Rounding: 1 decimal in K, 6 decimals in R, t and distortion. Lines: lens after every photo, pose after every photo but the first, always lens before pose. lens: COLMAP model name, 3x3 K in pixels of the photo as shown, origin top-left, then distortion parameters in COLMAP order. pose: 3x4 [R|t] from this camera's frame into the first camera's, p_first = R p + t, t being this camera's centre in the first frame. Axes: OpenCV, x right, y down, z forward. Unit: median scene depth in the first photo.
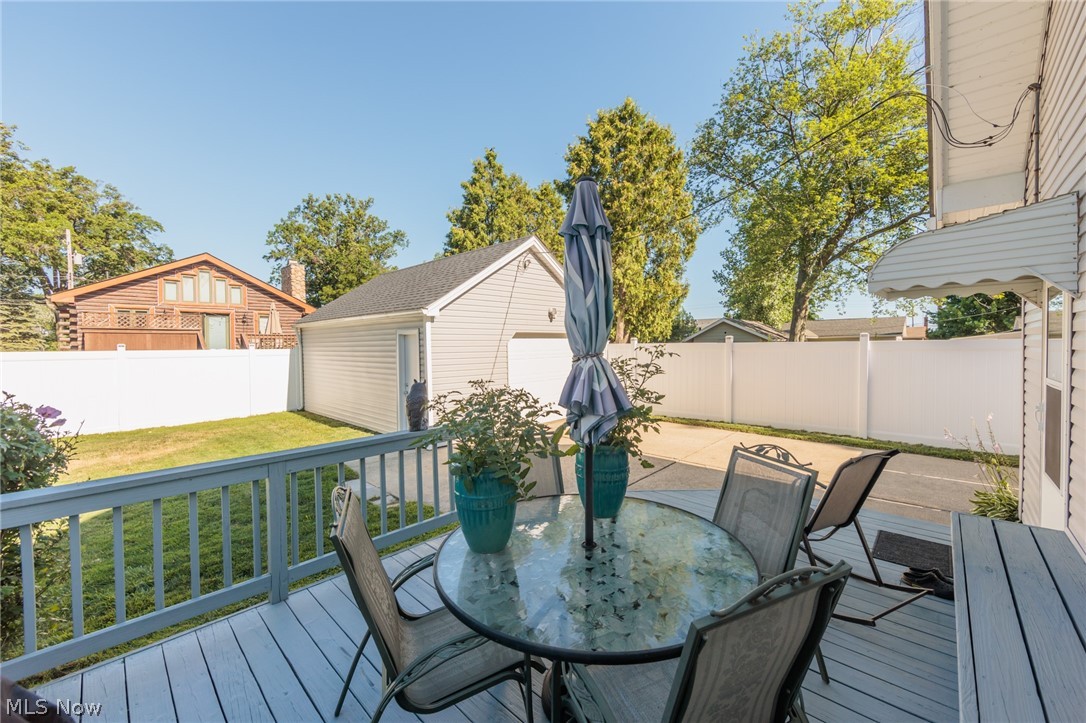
lens RADIAL K [[422.6, 0, 543.0], [0, 422.6, 361.5], [0, 0, 1]] dist [0.010895, 0.000175]
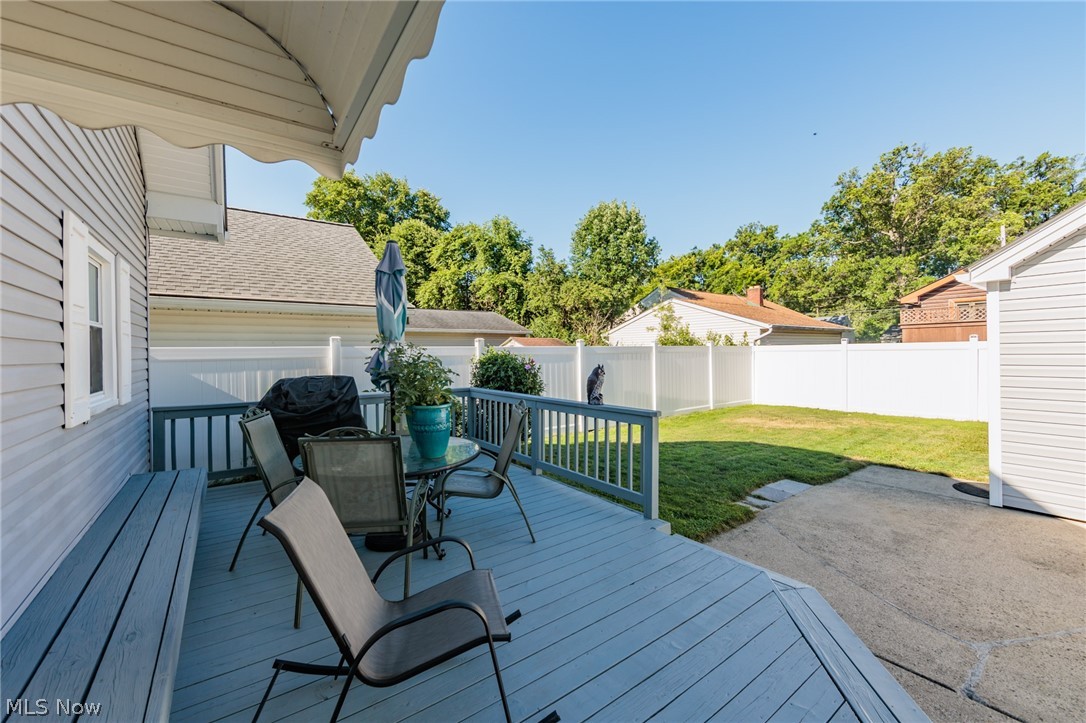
lens RADIAL K [[432.0, 0, 543.0], [0, 432.0, 361.5], [0, 0, 1]] dist [0.001668, -0.000149]
pose [[-0.178346, 0.029049, -0.983539, 0.270301], [-0.015105, 0.999366, 0.032255, -0.002028], [0.983852, 0.020609, -0.177794, 0.283972]]
